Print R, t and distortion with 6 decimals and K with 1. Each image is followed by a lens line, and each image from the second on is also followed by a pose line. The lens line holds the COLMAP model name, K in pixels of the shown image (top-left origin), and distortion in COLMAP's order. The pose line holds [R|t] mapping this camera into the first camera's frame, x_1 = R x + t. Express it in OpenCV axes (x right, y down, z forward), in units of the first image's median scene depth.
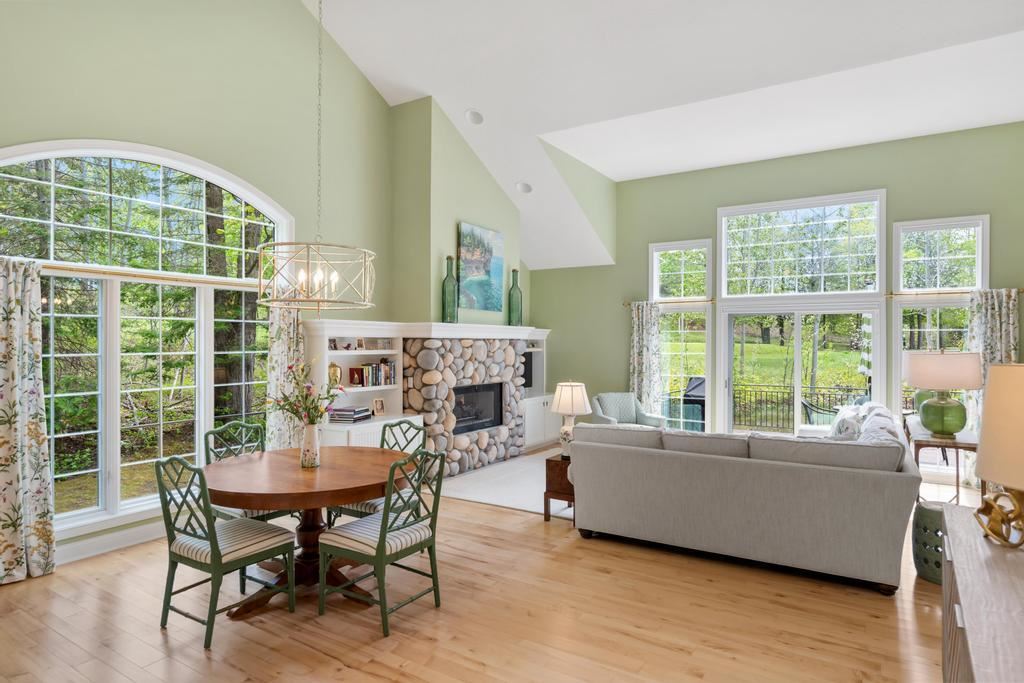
lens RADIAL K [[578.9, 0, 511.2], [0, 578.9, 338.4], [0, 0, 1]] dist [-0.001714, 0.000835]
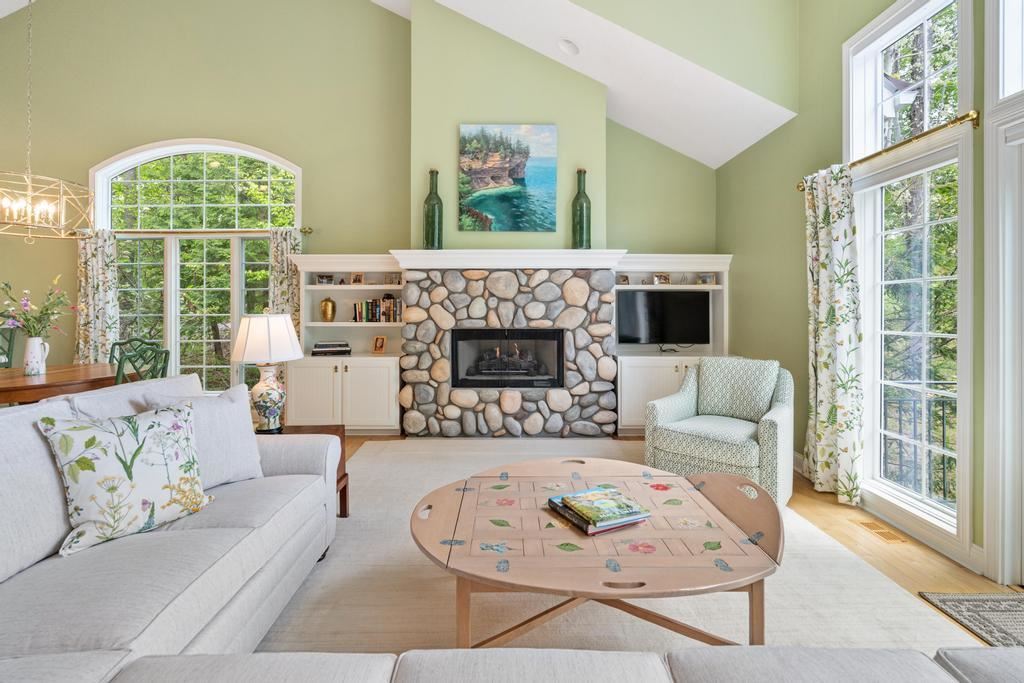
lens RADIAL K [[472.6, 0, 509.9], [0, 472.6, 304.7], [0, 0, 1]] dist [-0.009614, -0.000027]
pose [[0.536464, -0.007776, -0.843887, 0.503247], [0.009737, 0.999948, -0.003024, 0.052616], [0.843867, -0.006594, 0.536512, 0.703025]]
